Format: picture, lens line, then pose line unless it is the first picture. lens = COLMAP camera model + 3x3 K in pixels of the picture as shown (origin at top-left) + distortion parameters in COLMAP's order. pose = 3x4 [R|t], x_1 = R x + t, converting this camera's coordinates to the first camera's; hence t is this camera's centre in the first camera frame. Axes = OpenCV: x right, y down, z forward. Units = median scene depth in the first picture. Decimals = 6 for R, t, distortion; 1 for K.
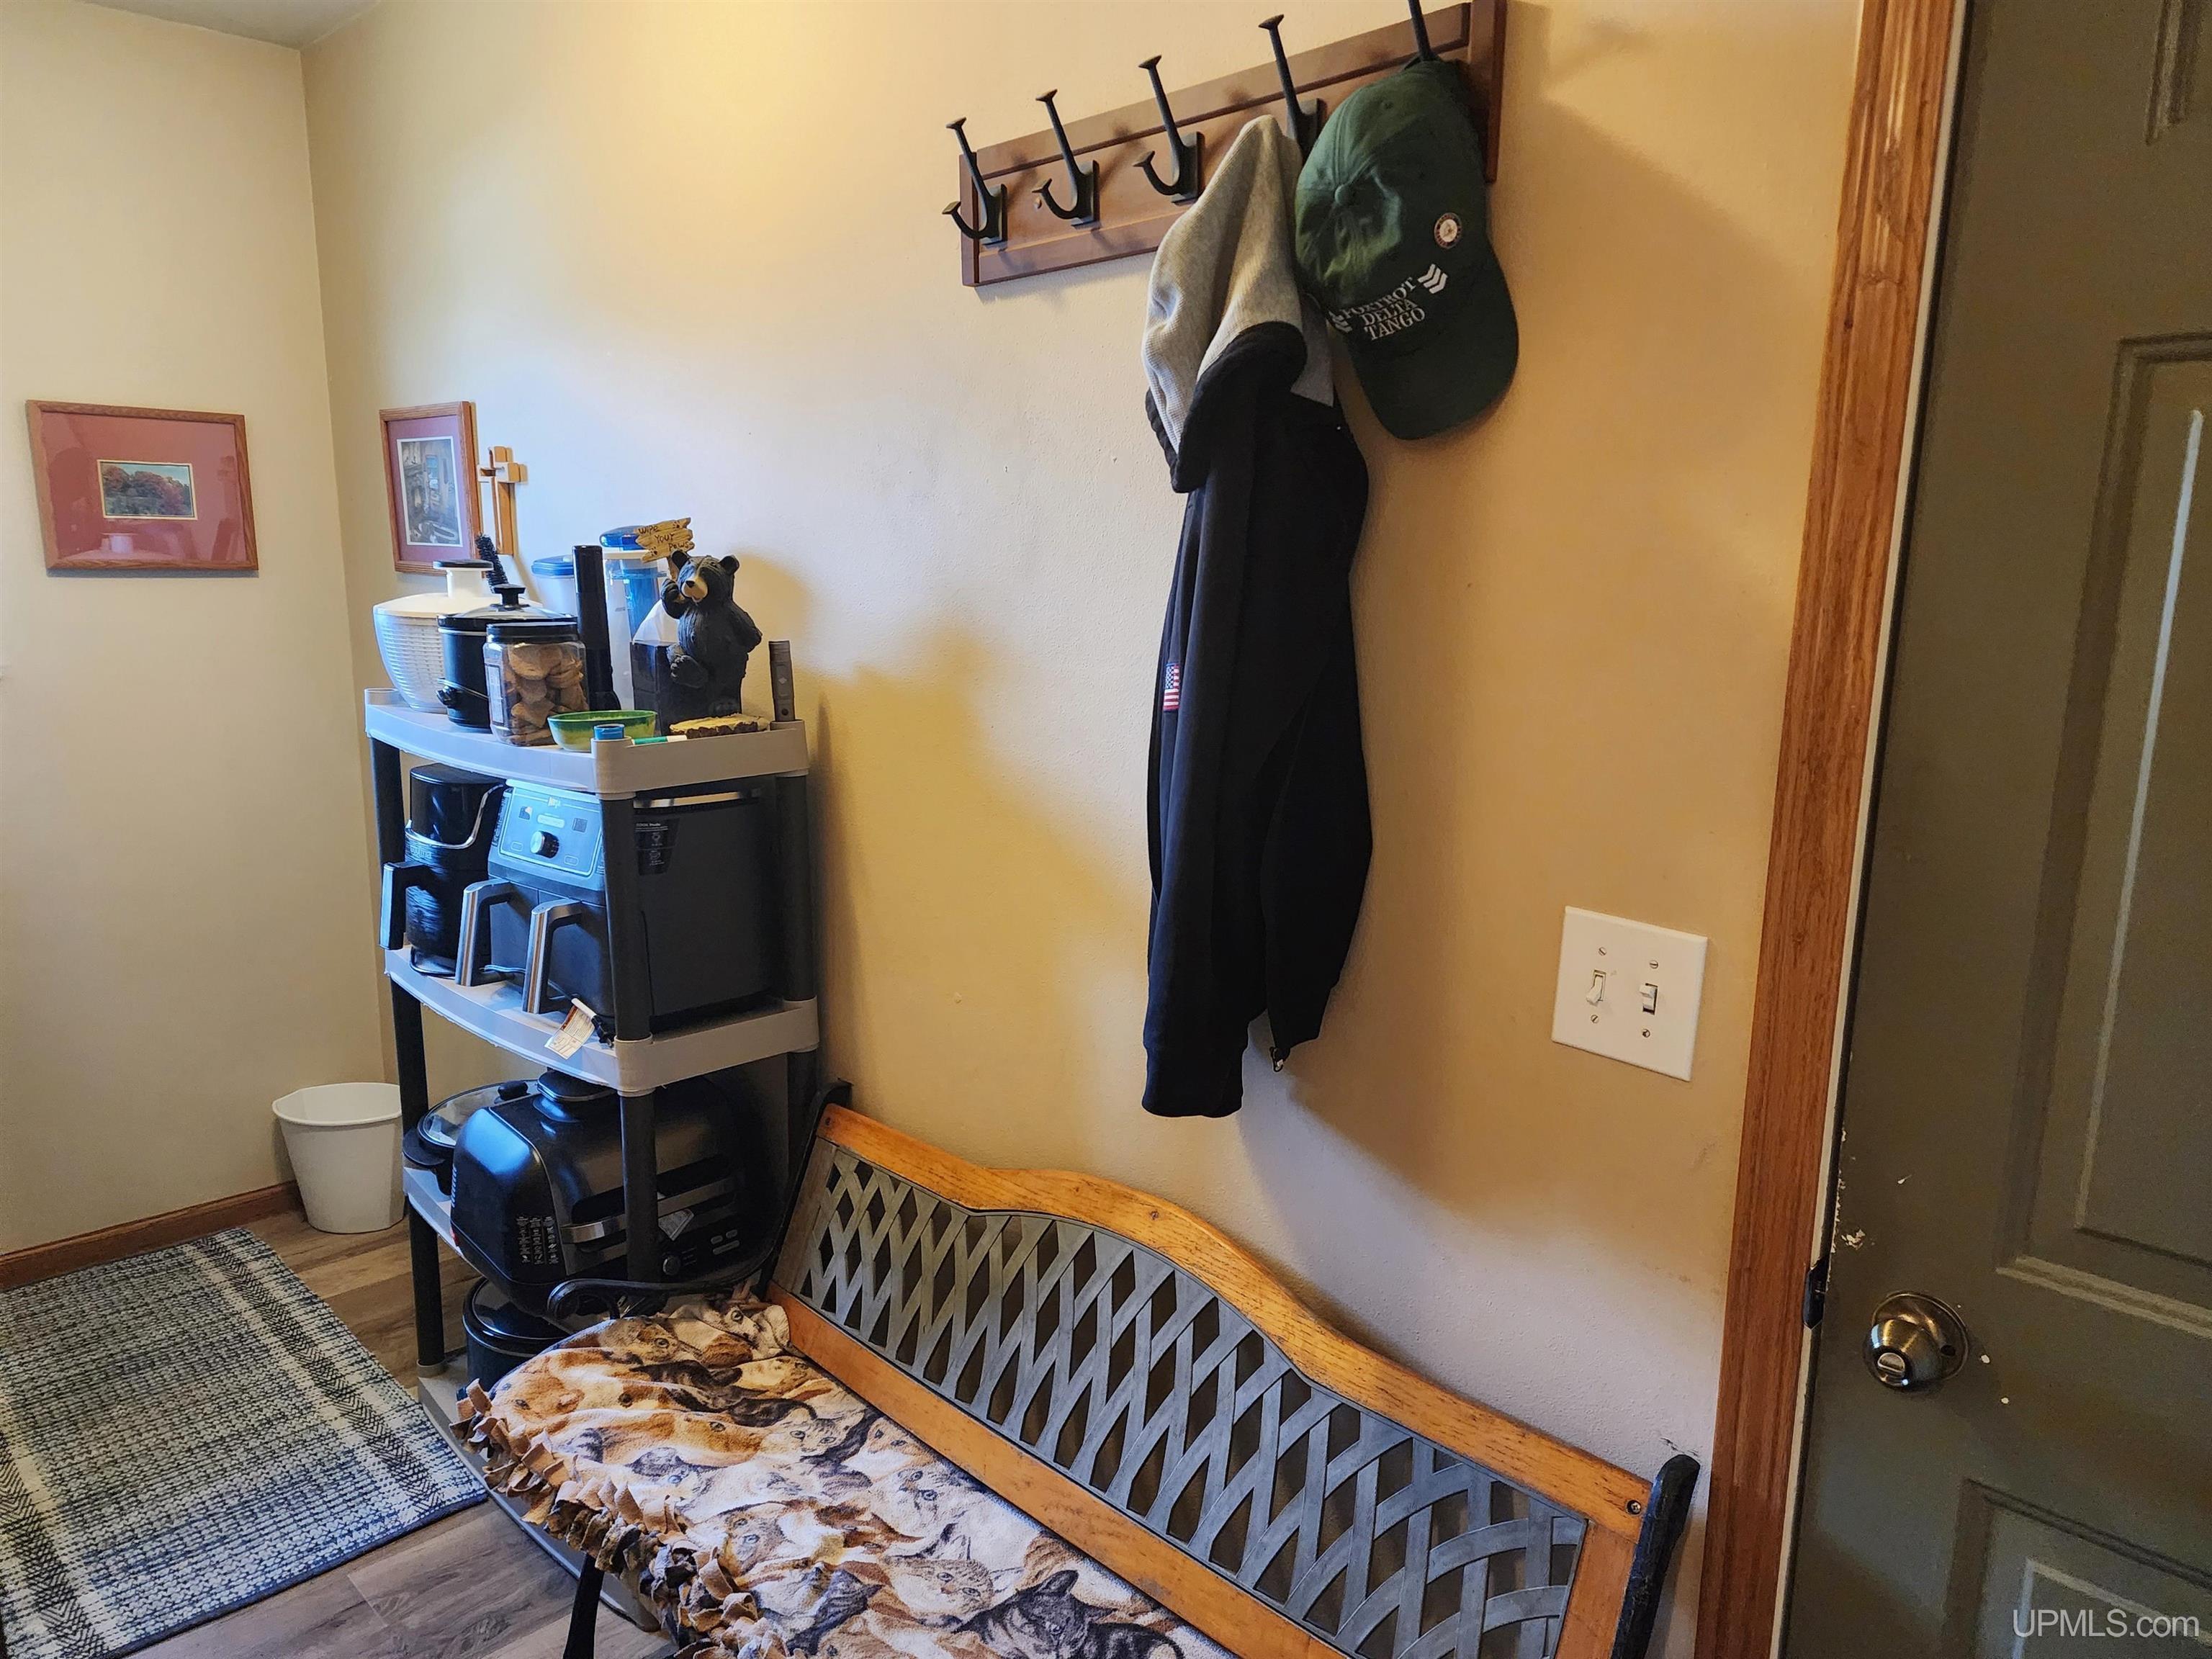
lens RADIAL K [[1455.9, 0, 1112.7], [0, 1455.9, 823.2], [0, 0, 1]] dist [0.088232, -0.077583]
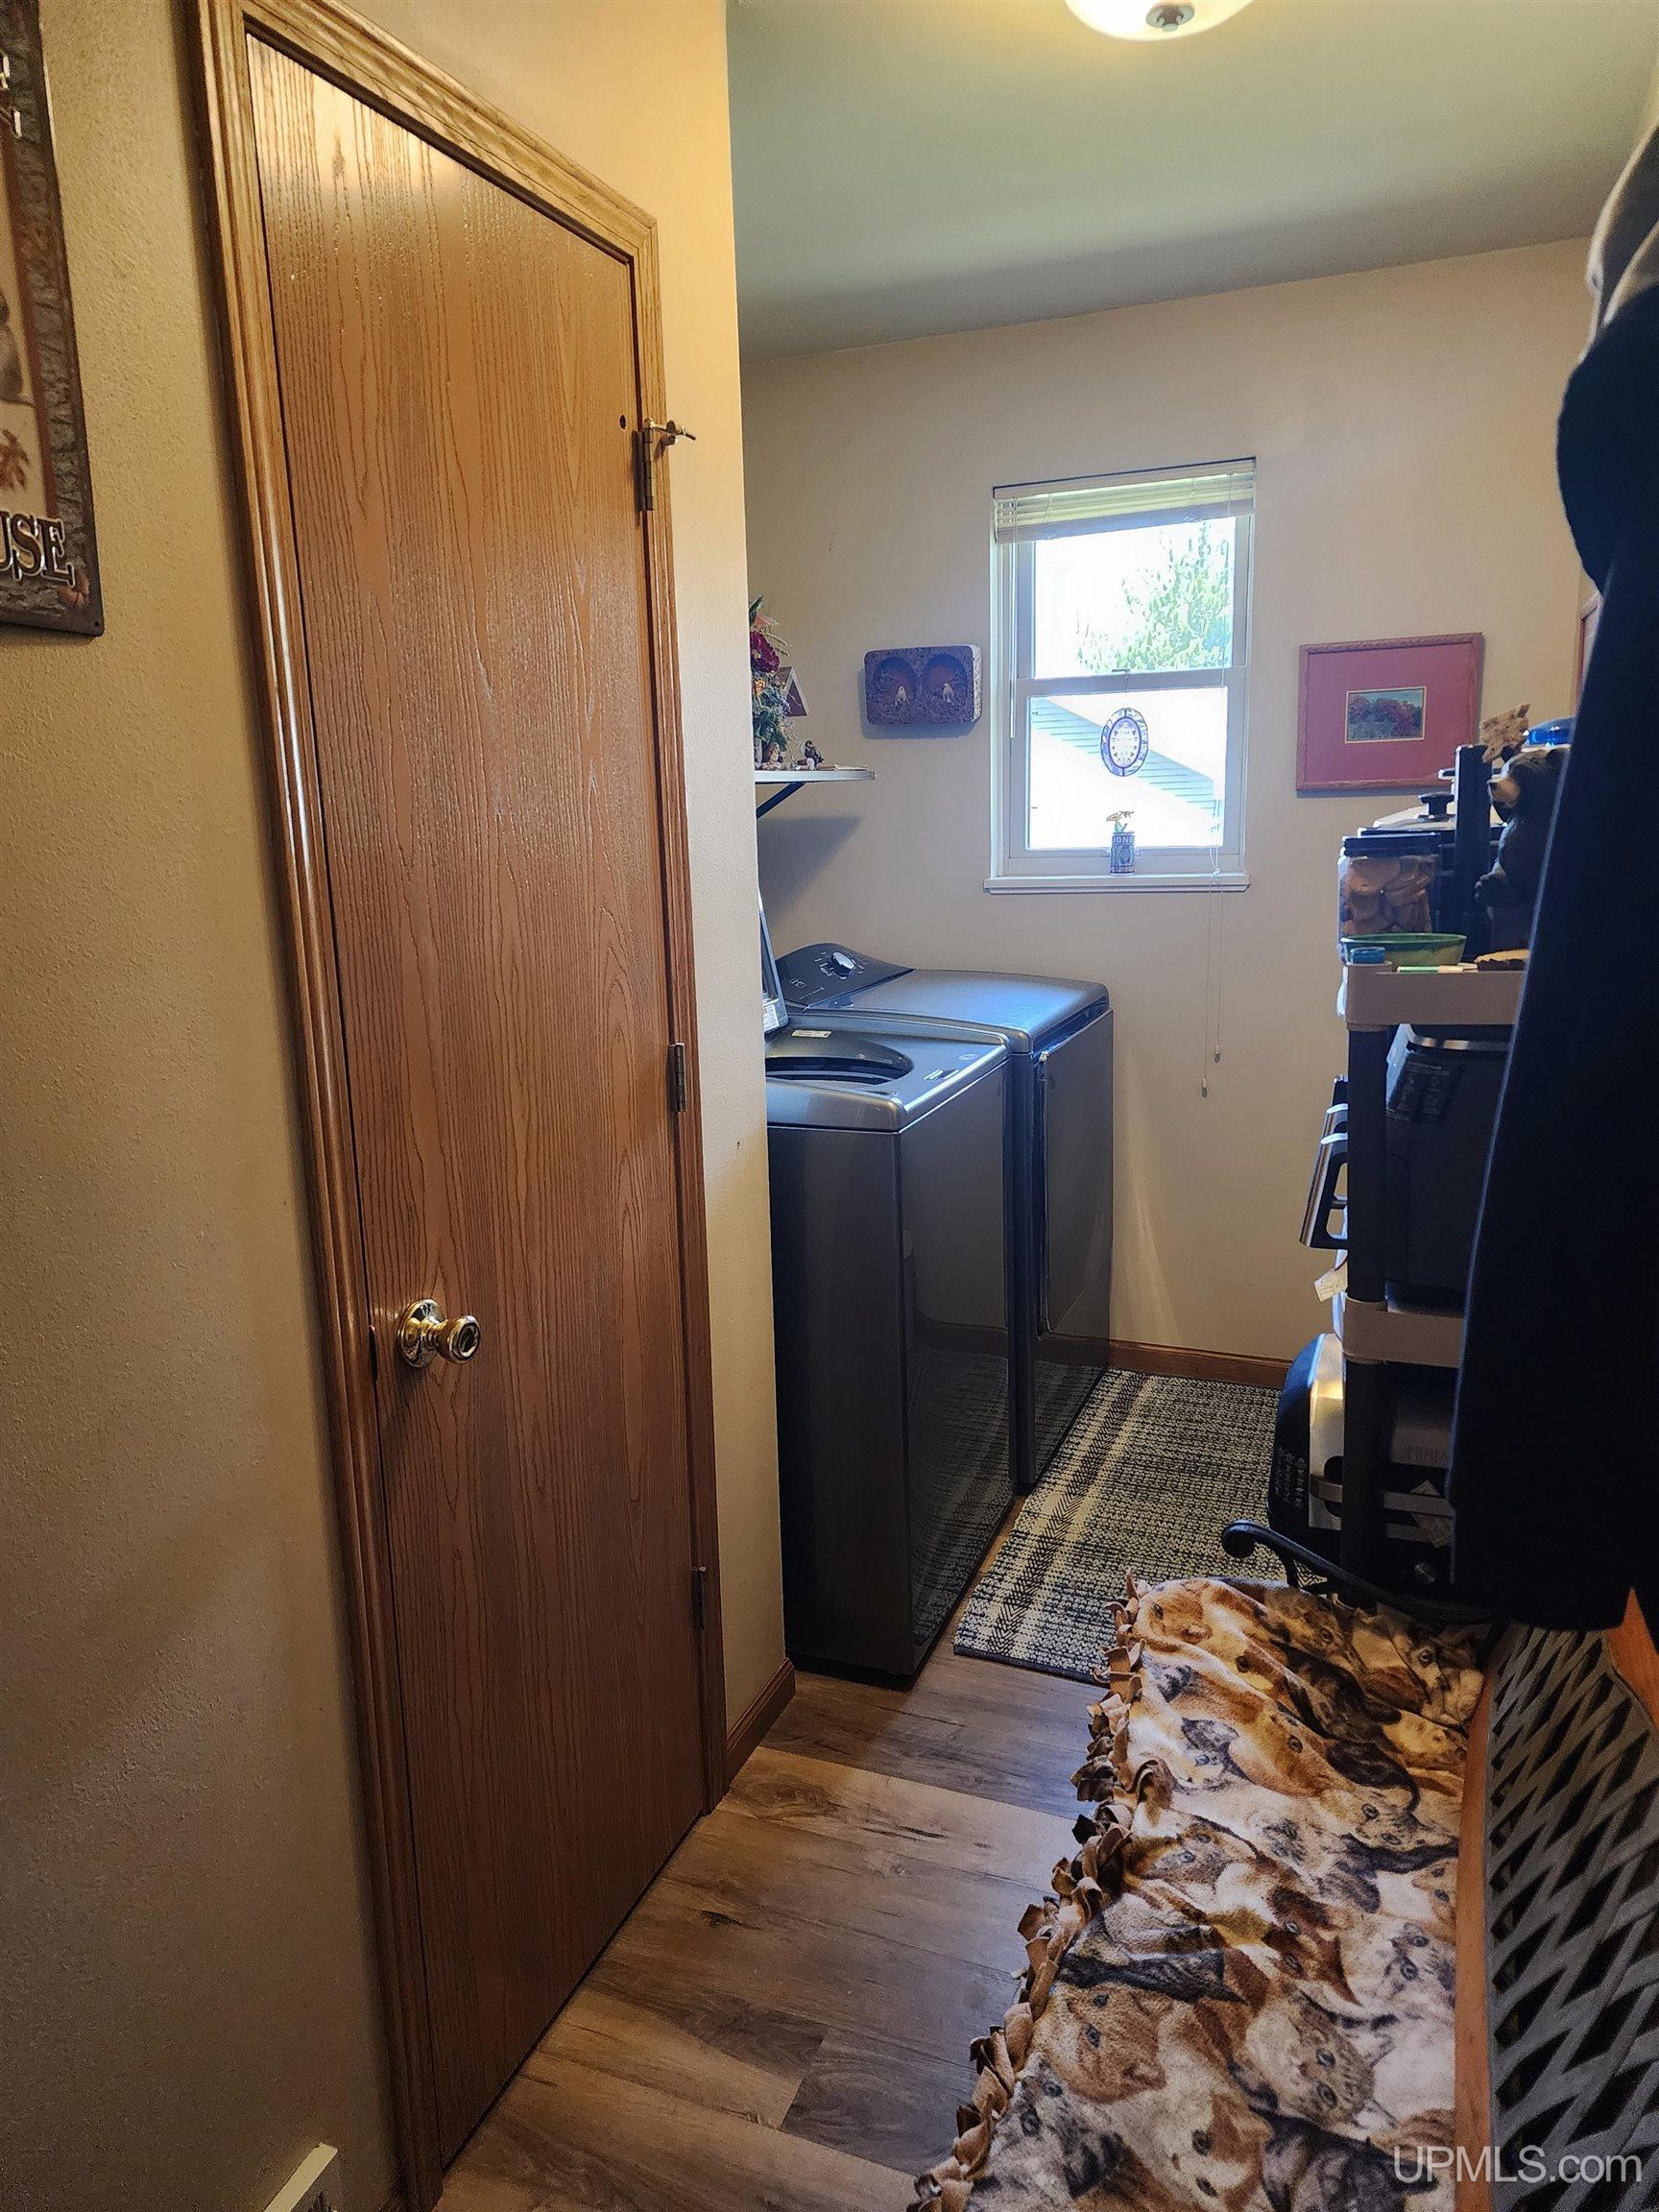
lens RADIAL K [[1469.7, 0, 837.8], [0, 1469.7, 1072.4], [0, 0, 1]] dist [0.072099, -0.052230]
pose [[0.407634, 0.145891, -0.901416, 0.371226], [-0.126042, 0.986695, 0.102695, -0.046785], [0.904405, 0.071754, 0.420599, 0.349875]]
